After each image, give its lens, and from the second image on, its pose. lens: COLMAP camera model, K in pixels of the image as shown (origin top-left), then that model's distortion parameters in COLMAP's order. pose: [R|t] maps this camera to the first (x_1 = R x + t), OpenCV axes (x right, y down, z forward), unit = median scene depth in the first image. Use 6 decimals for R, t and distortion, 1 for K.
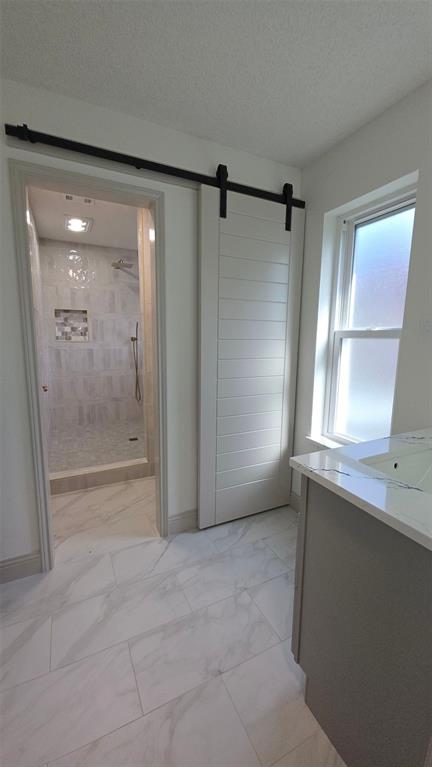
lens RADIAL K [[308.0, 0, 218.5], [0, 308.0, 384.1], [0, 0, 1]] dist [0.000878, -0.000648]
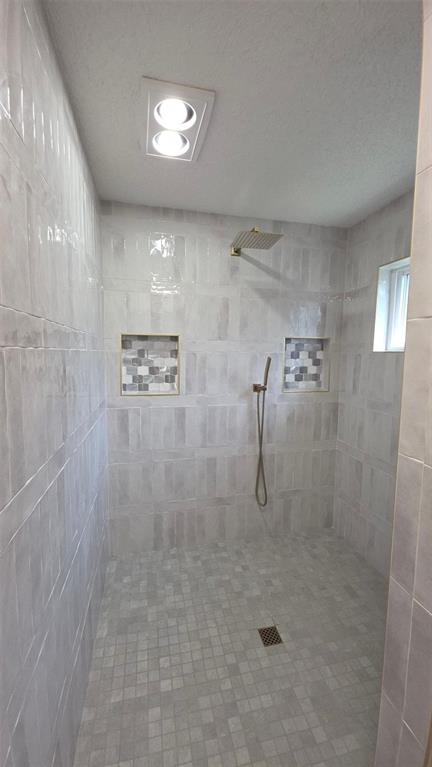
lens RADIAL K [[308.0, 0, 216.8], [0, 308.0, 383.2], [0, 0, 1]] dist [0.000878, -0.000648]
pose [[0.973101, 0.027189, -0.228770, -0.235966], [-0.039909, 0.997893, -0.051157, -0.131652], [0.226897, 0.058910, 0.972135, 0.497499]]
